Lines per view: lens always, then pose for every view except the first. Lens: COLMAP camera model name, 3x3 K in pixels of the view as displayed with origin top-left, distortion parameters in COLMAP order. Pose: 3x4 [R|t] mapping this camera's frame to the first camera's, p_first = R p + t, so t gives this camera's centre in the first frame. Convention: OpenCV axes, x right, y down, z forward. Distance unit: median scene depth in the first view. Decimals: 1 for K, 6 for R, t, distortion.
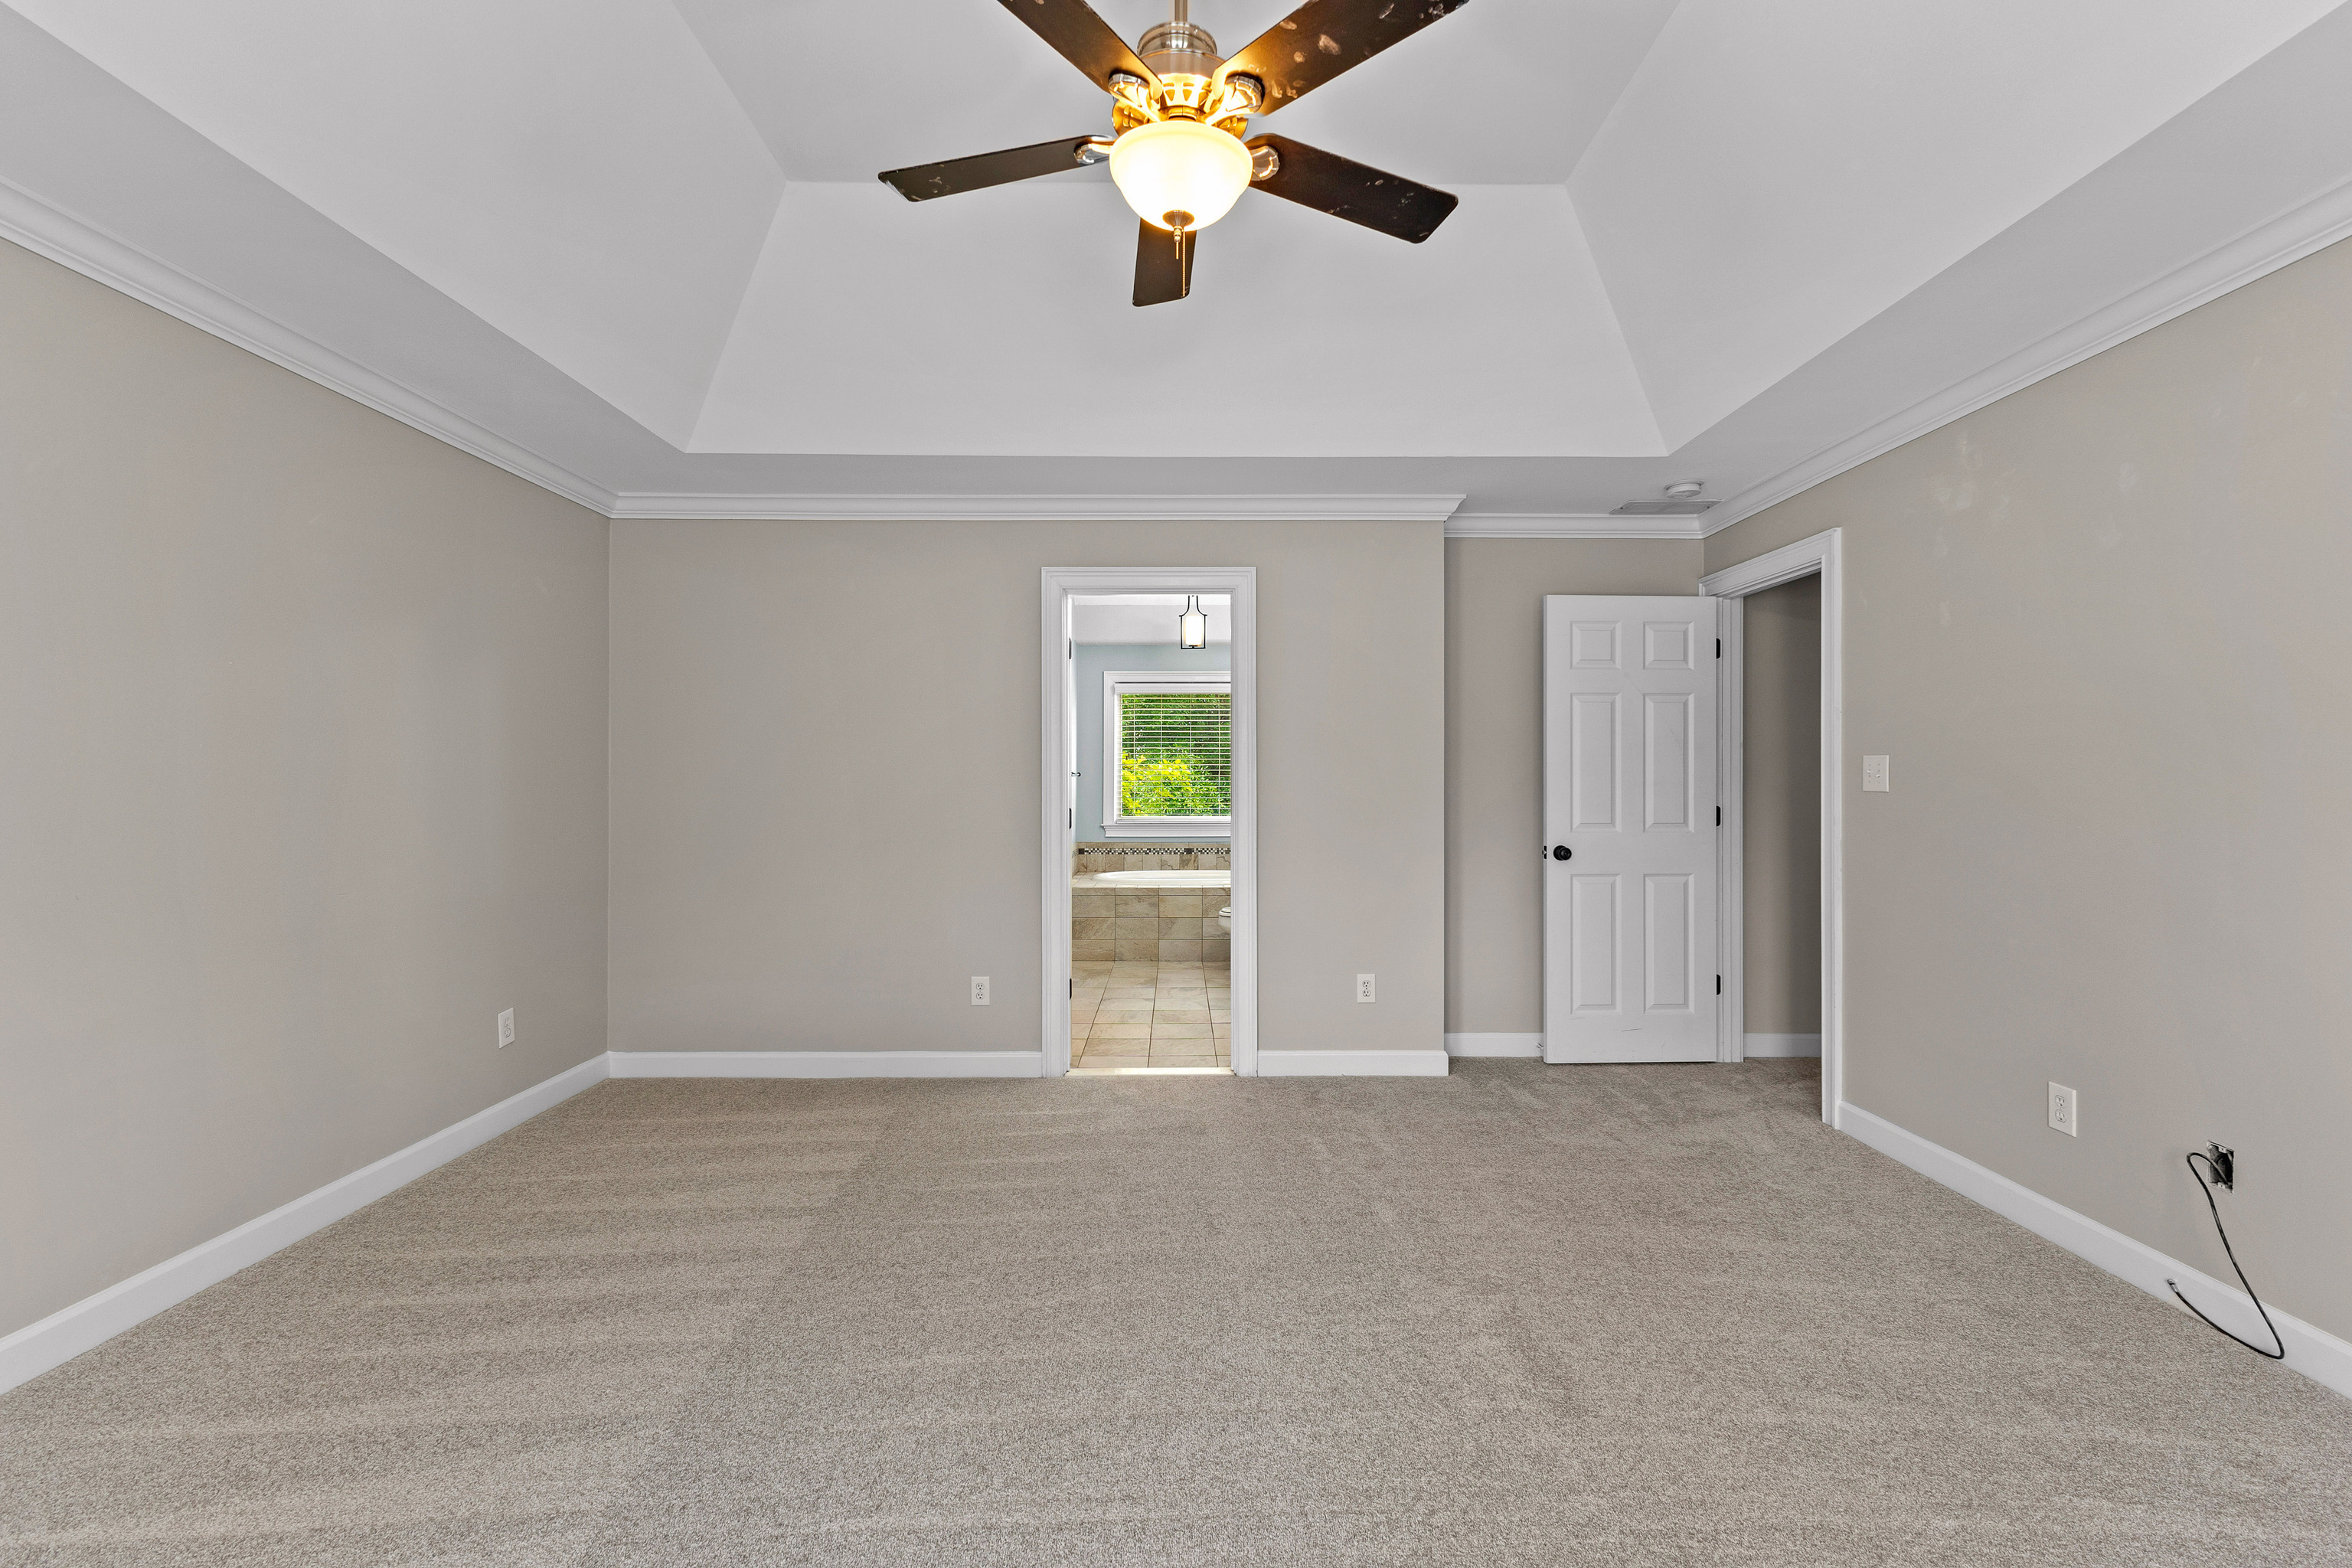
lens RADIAL K [[1023.1, 0, 1175.4], [0, 1023.1, 778.4], [0, 0, 1]] dist [0.007752, 0.000241]
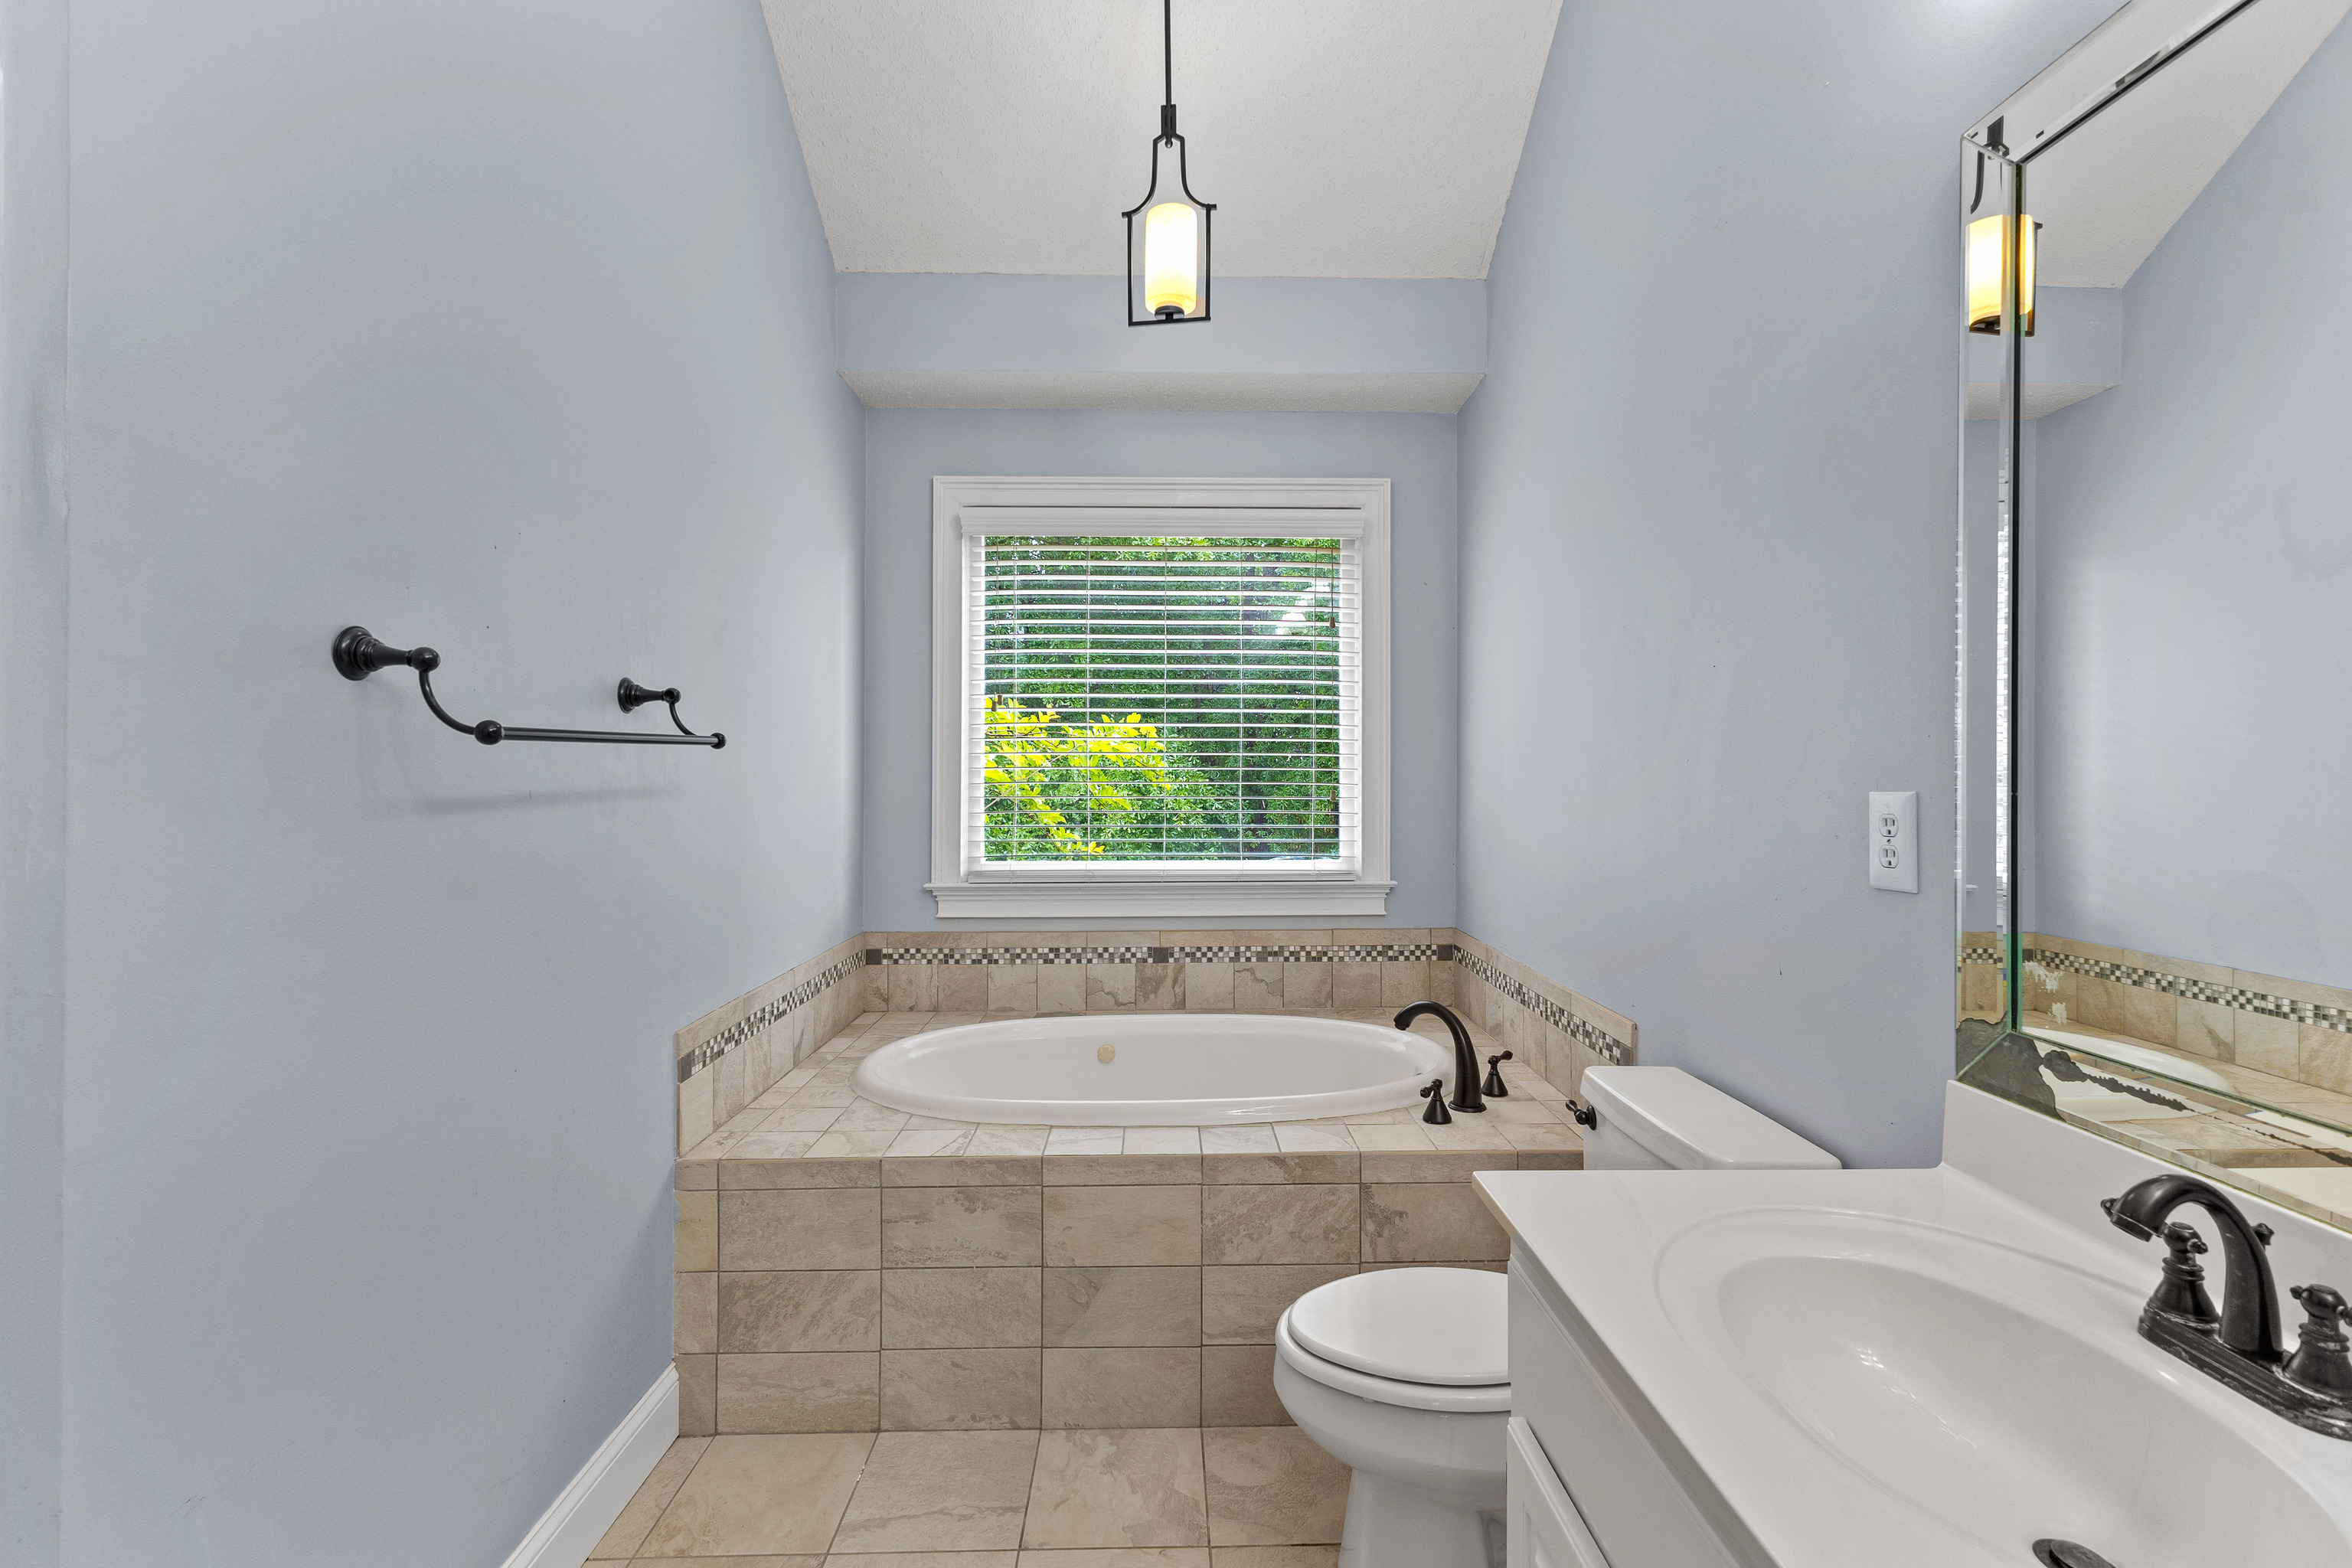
lens RADIAL K [[1023.1, 0, 1175.4], [0, 1023.1, 778.4], [0, 0, 1]] dist [0.007752, 0.000241]
pose [[0.999874, 0.000161, 0.015884, 0.024475], [-0.000316, 0.999952, 0.009749, 0.004572], [-0.015882, -0.009753, 0.999826, 1.194037]]
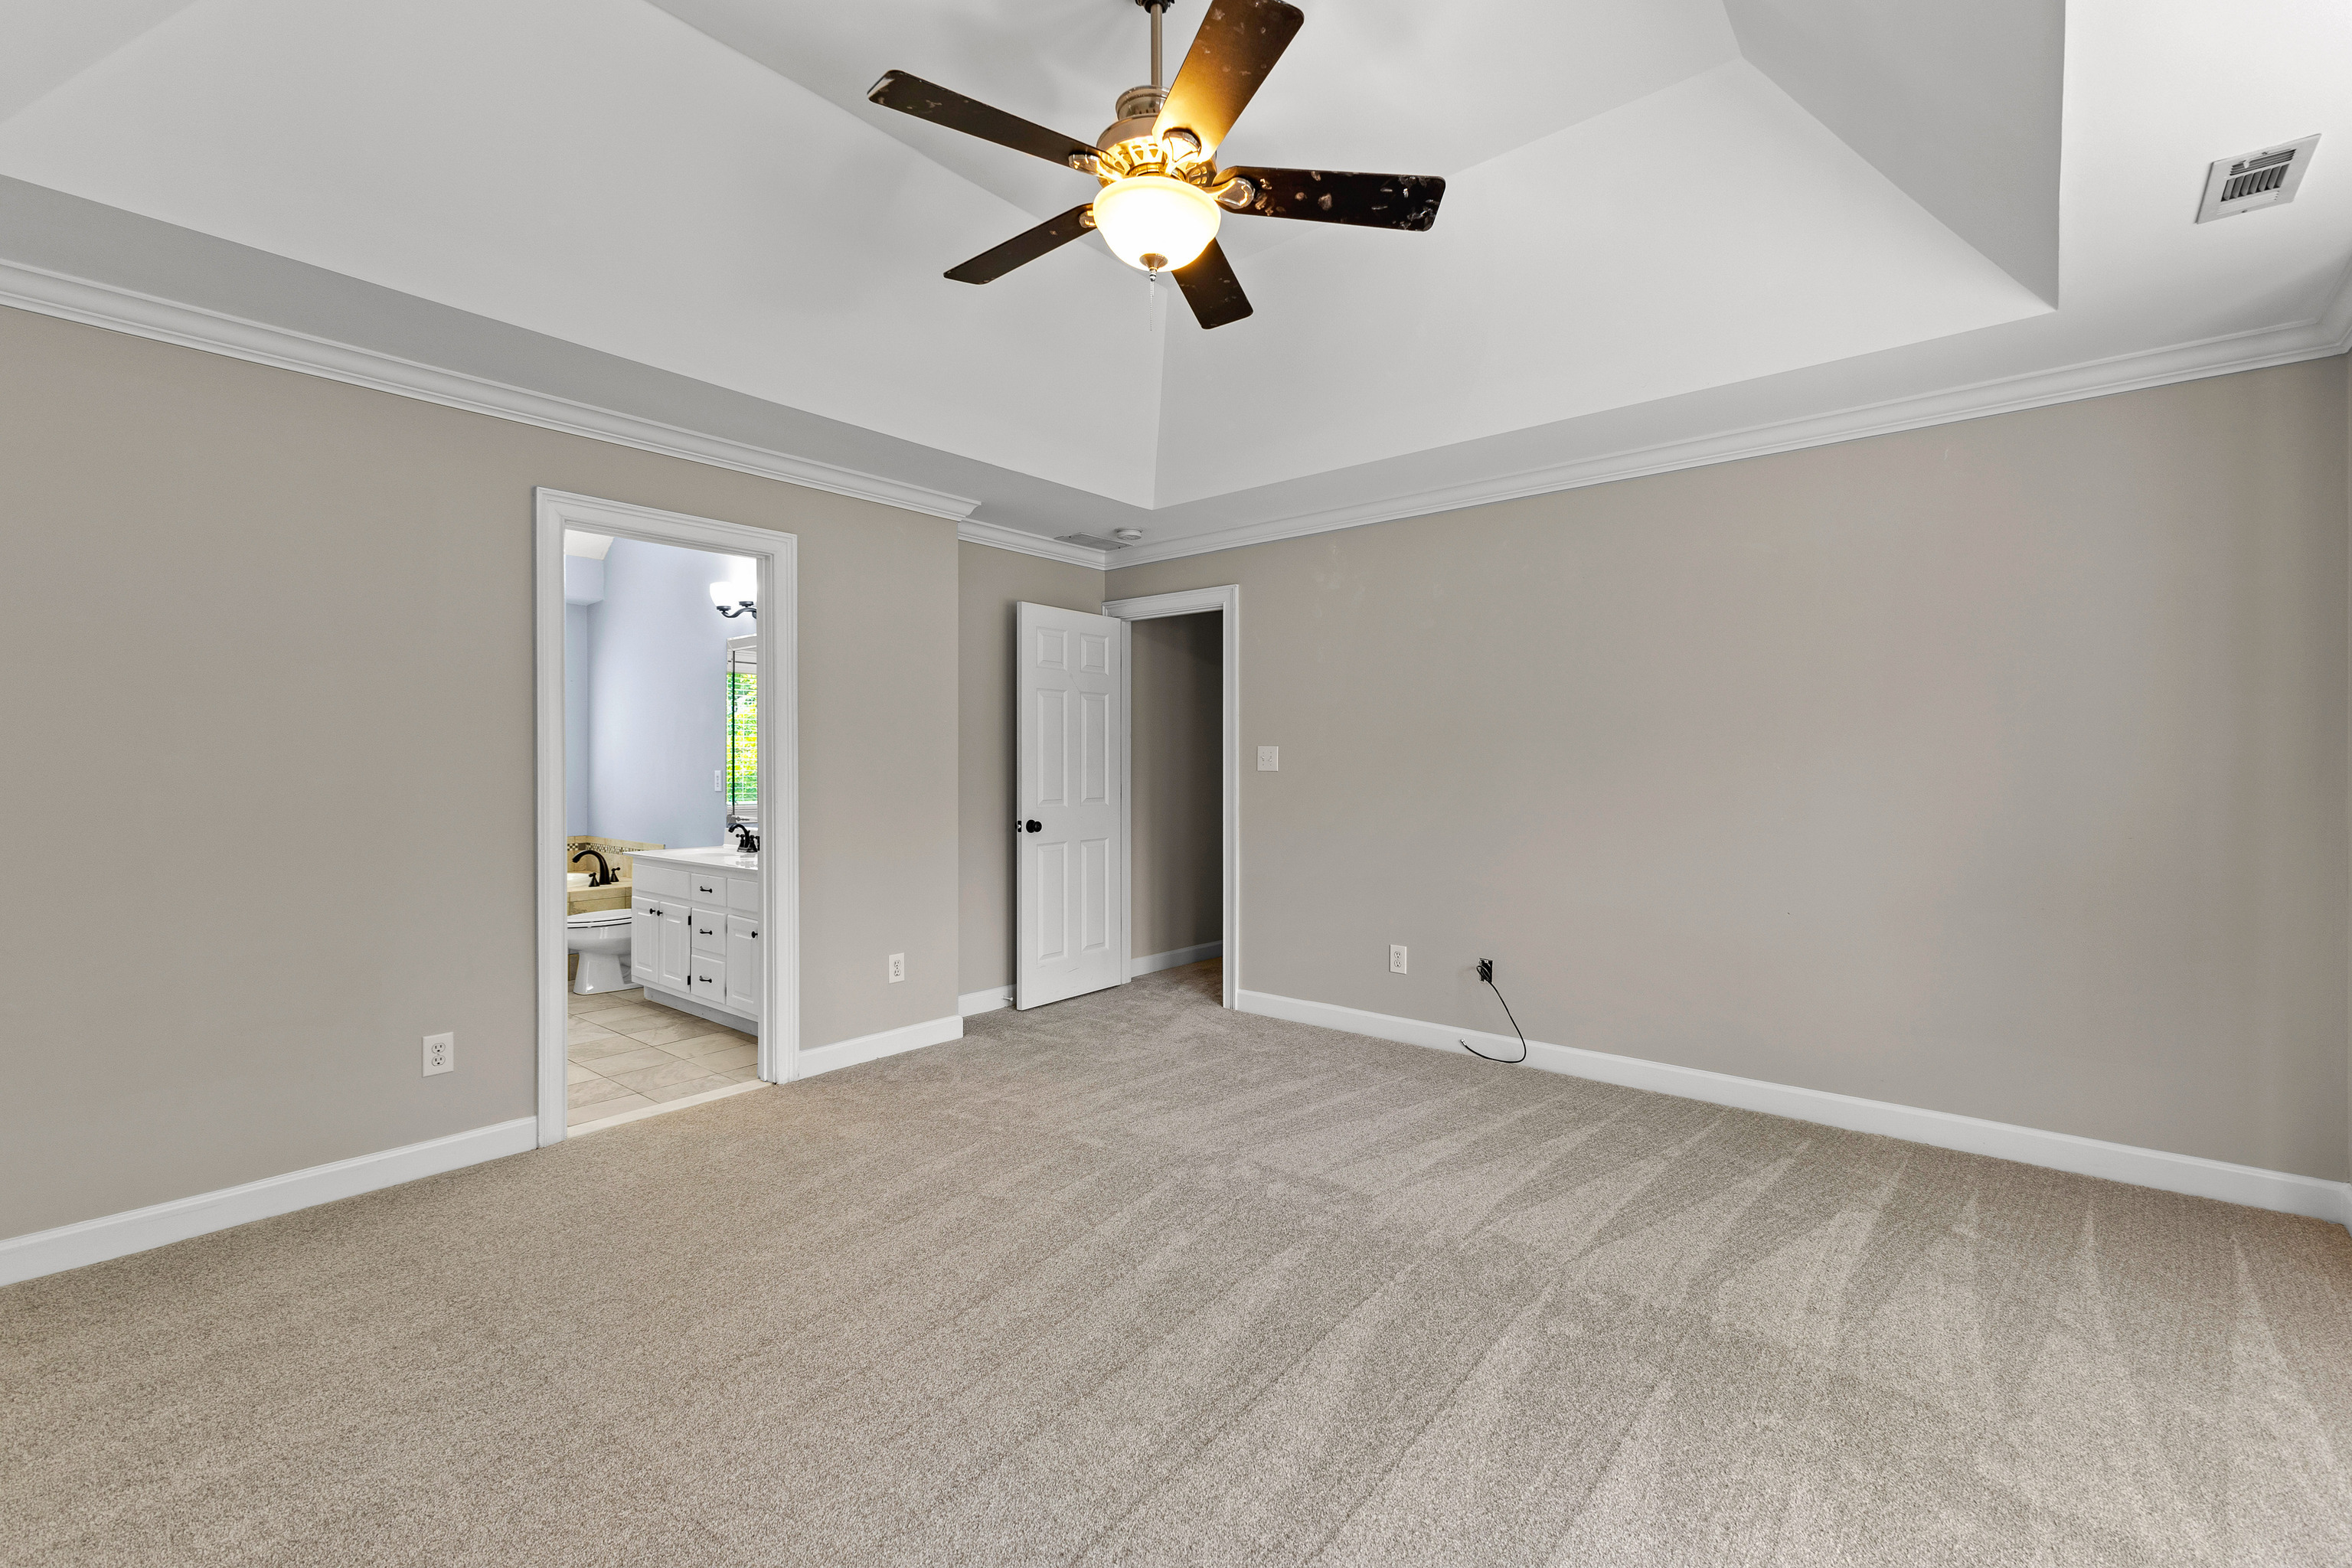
lens RADIAL K [[1030.2, 0, 1189.8], [0, 1030.2, 766.3], [0, 0, 1]] dist [0.011013, 0.000300]
pose [[0.638274, -0.002338, 0.769806, -0.420884], [-0.001028, 0.999992, 0.003890, 0.000493], [-0.769808, -0.003274, 0.638267, 0.124851]]
